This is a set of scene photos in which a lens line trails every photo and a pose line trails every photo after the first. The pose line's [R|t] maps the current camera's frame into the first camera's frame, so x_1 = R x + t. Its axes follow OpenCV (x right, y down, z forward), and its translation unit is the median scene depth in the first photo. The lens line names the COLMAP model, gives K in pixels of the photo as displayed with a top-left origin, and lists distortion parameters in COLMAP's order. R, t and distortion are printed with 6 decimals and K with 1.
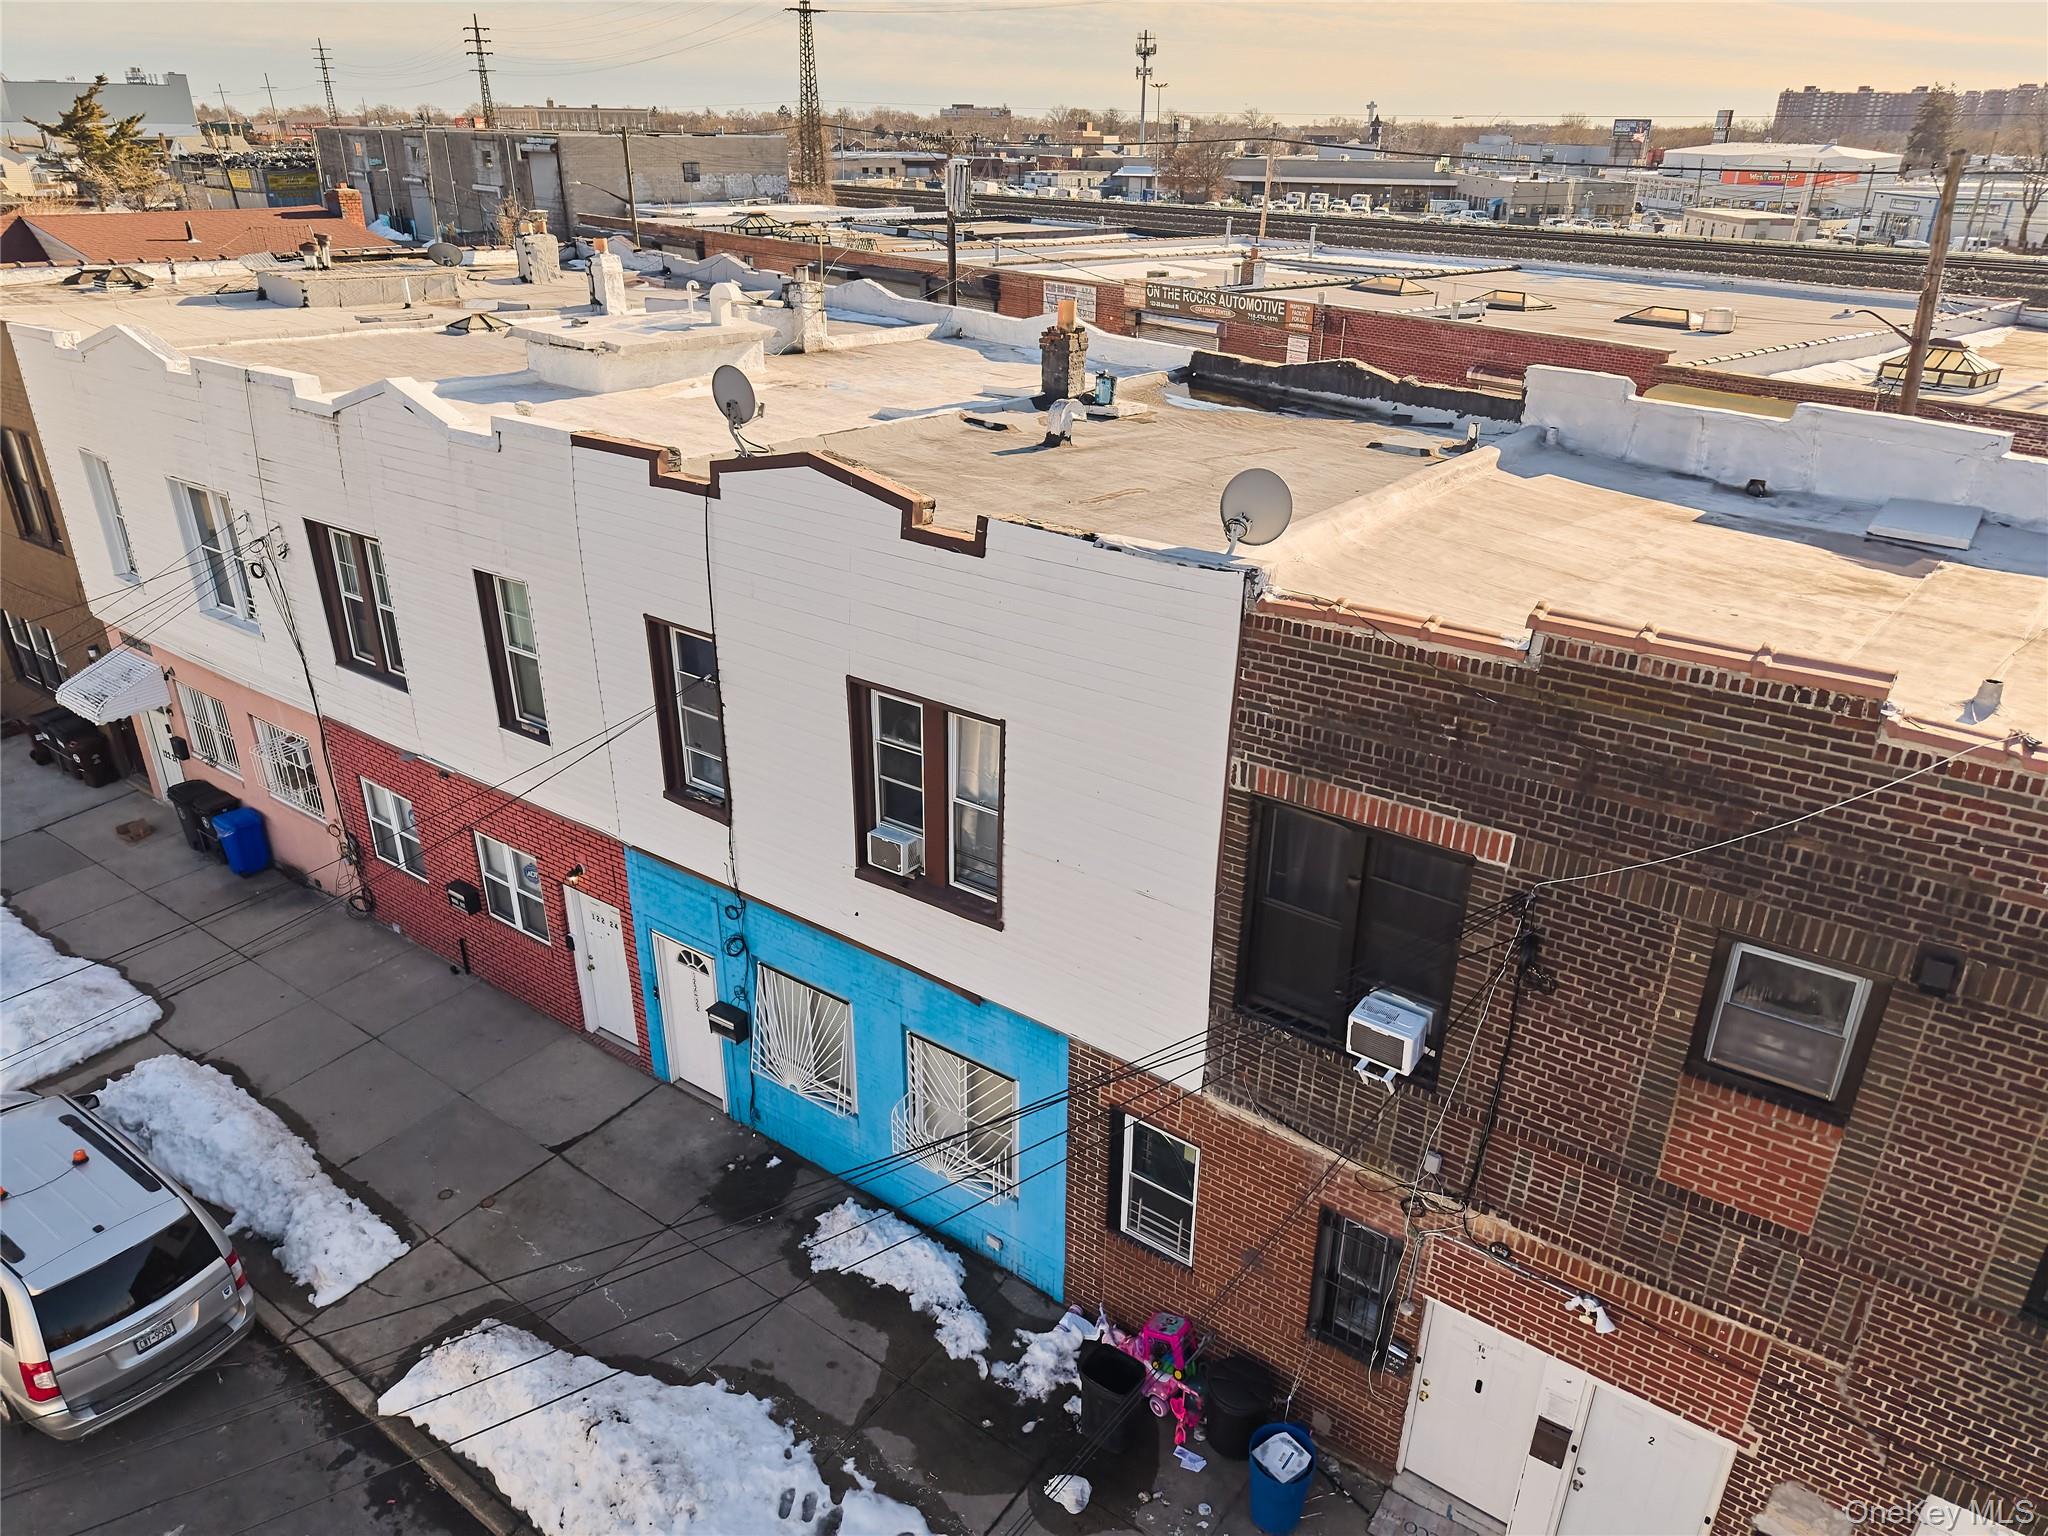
lens RADIAL K [[1371.7, 0, 1030.6], [0, 1371.7, 771.8], [0, 0, 1]] dist [0.010643, -0.007819]
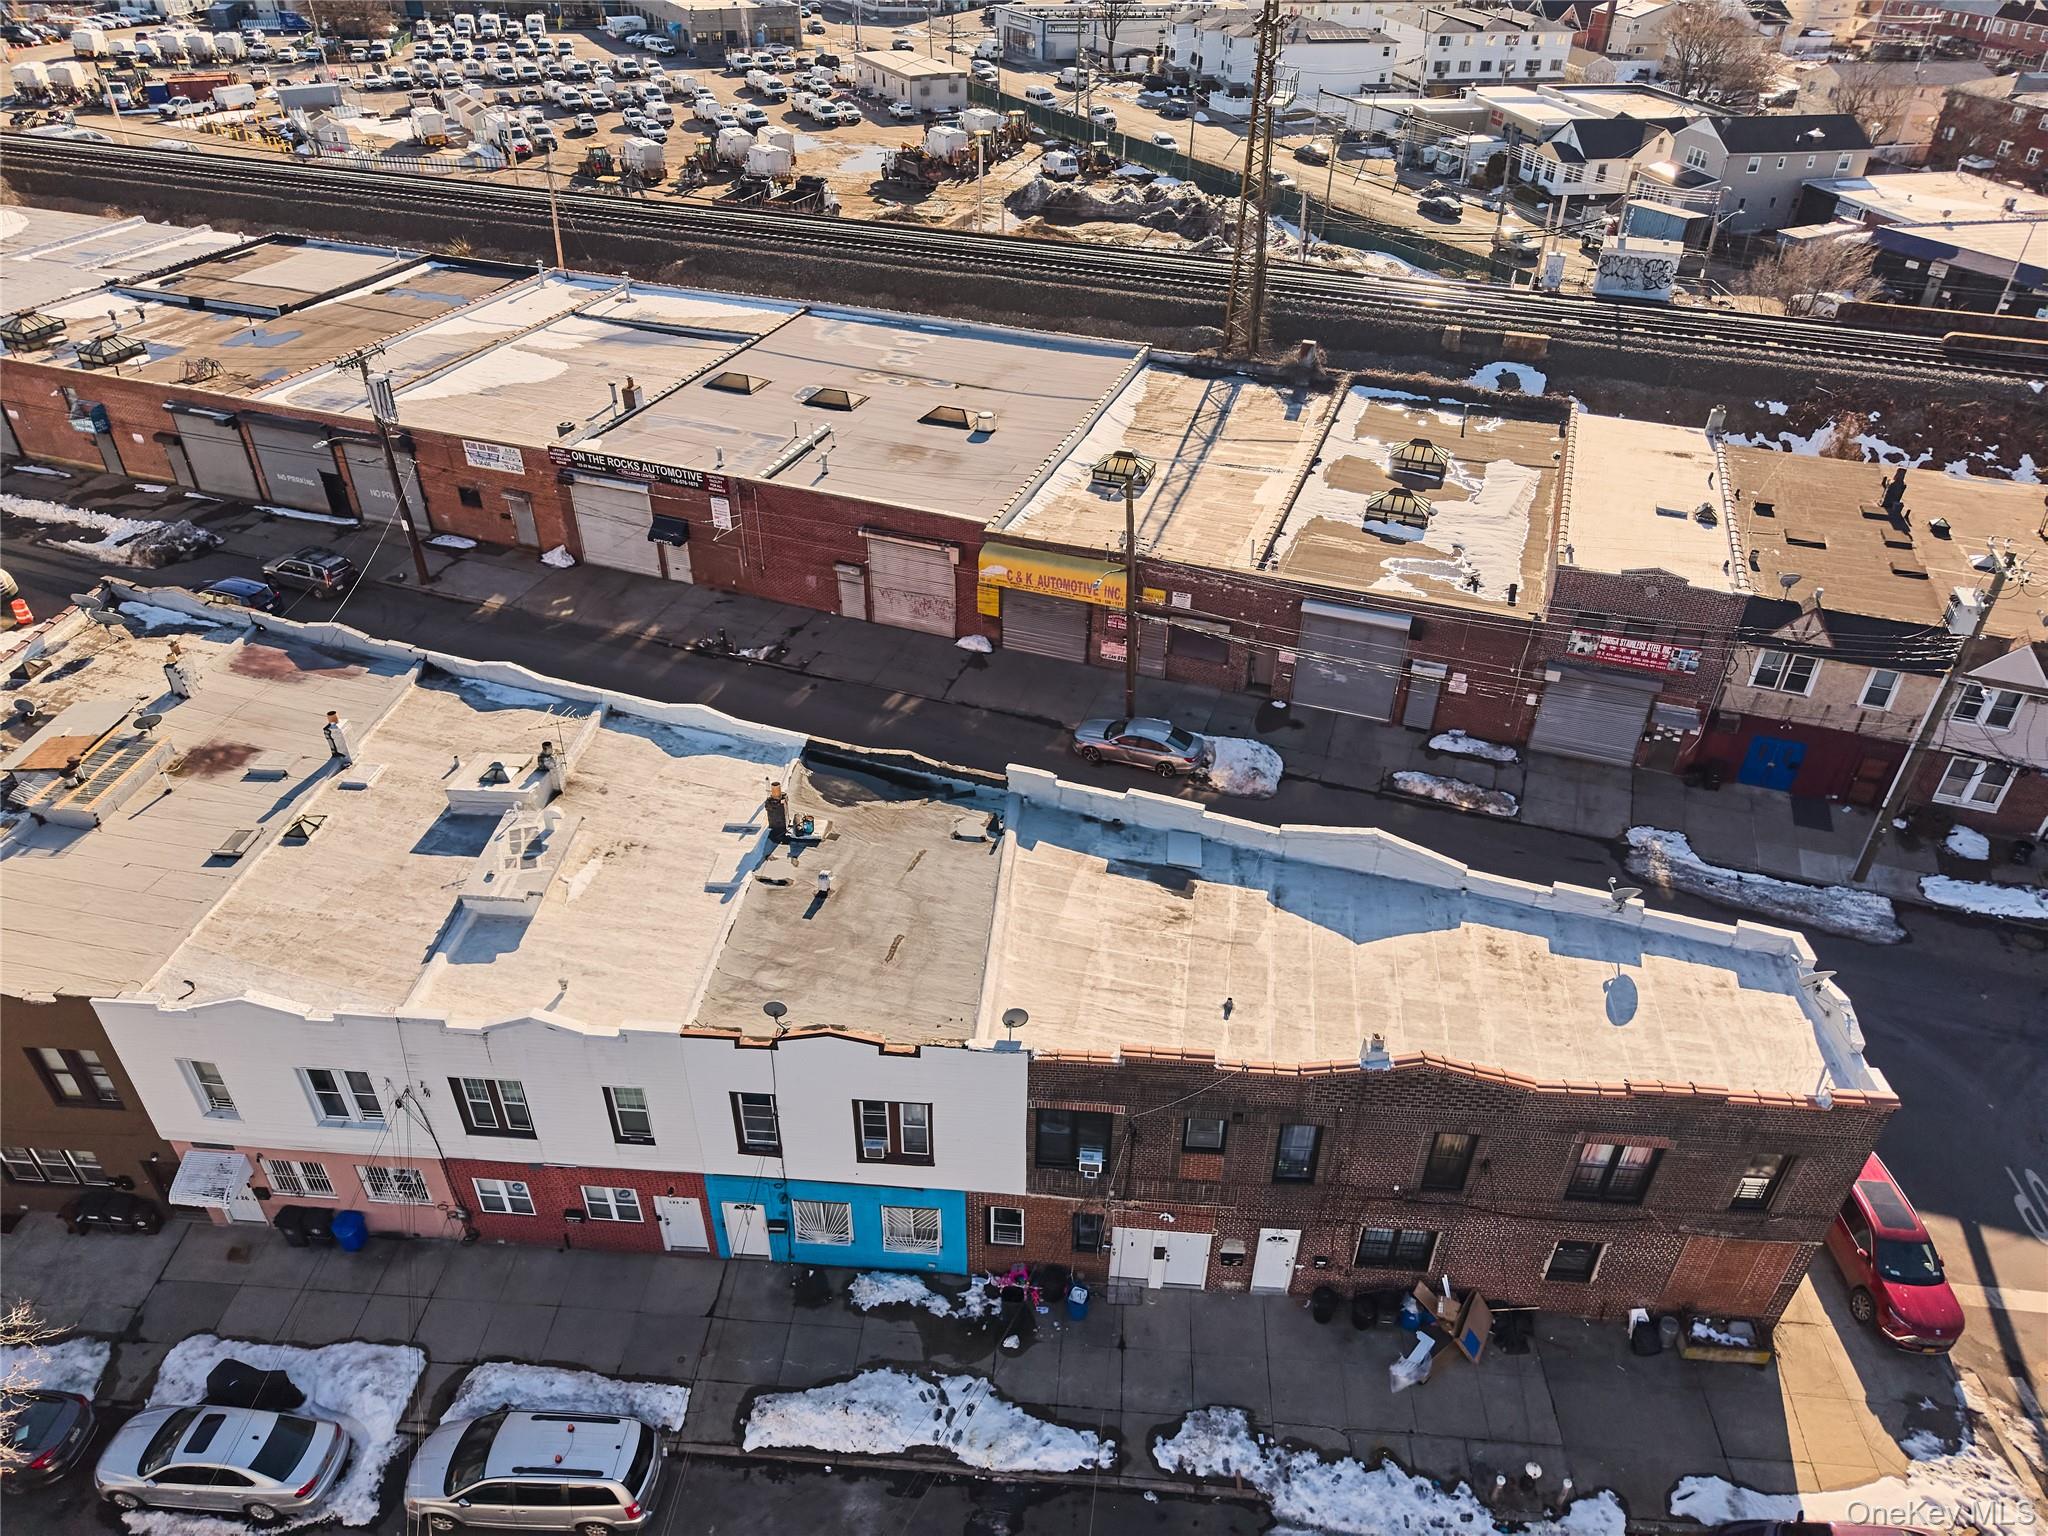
lens RADIAL K [[1371.7, 0, 1030.6], [0, 1371.7, 771.8], [0, 0, 1]] dist [0.010643, -0.007819]
pose [[0.849692, -0.301798, 0.432368, -0.441960], [0.218708, 0.947856, 0.231809, -0.664946], [-0.479782, -0.102404, 0.871391, -0.723839]]
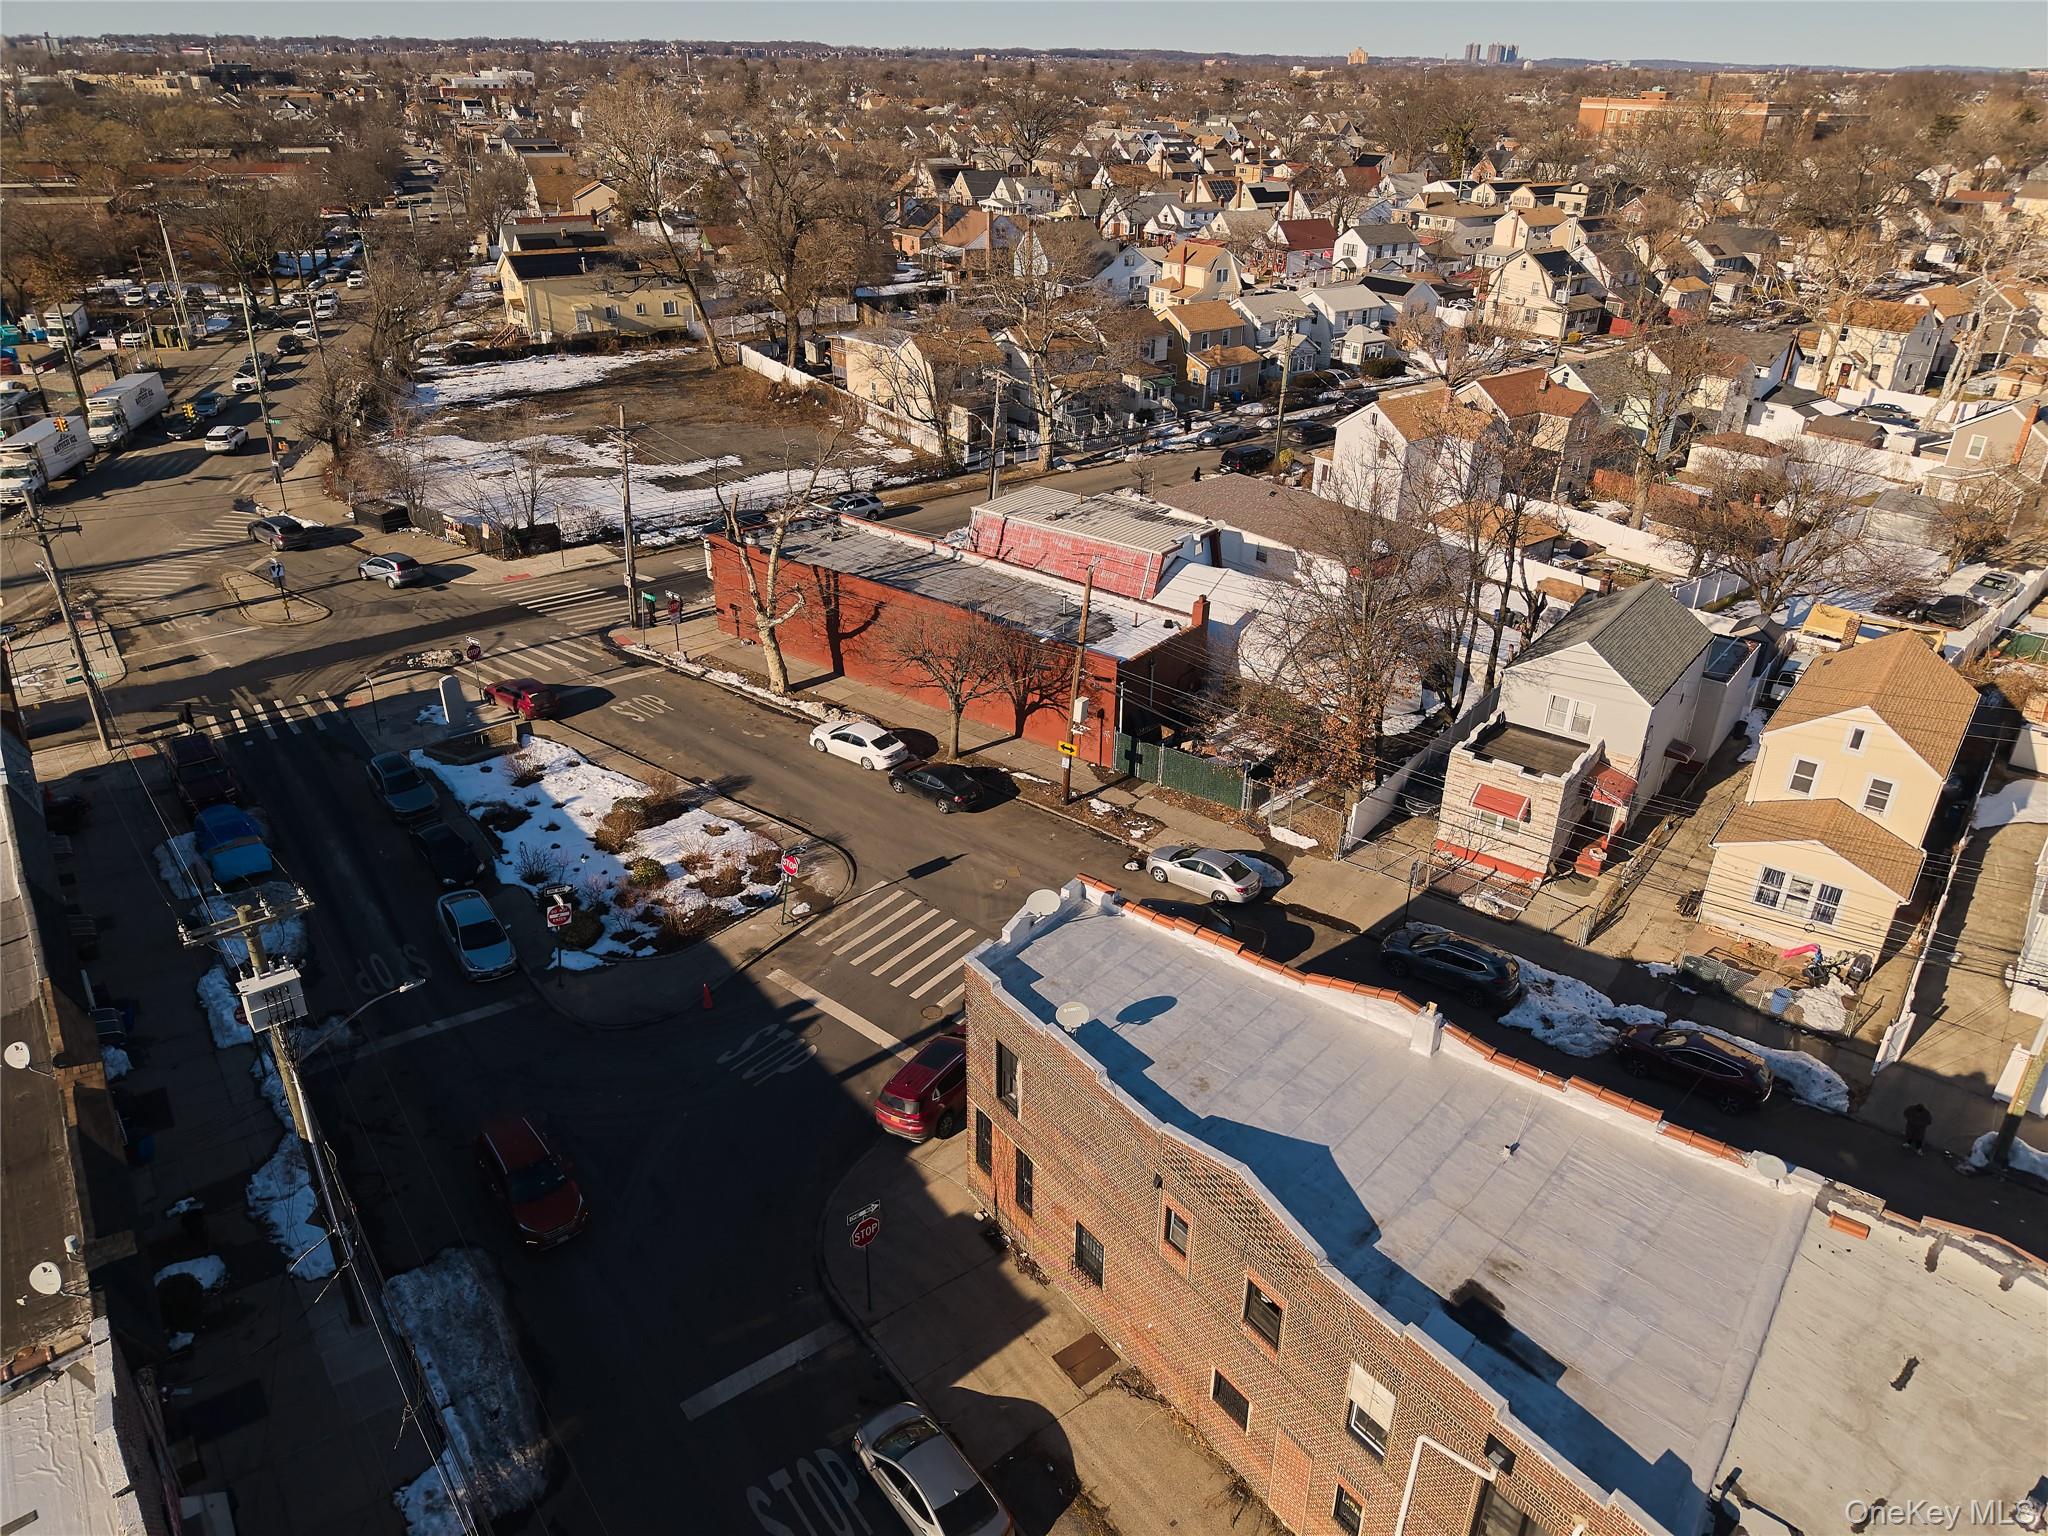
lens RADIAL K [[1371.7, 0, 1030.6], [0, 1371.7, 771.8], [0, 0, 1]] dist [0.010643, -0.007819]
pose [[-0.999166, -0.035599, 0.019994, 0.807174], [-0.006022, 0.612832, 0.790190, -1.422144], [-0.040383, 0.789411, -0.612535, 1.049956]]
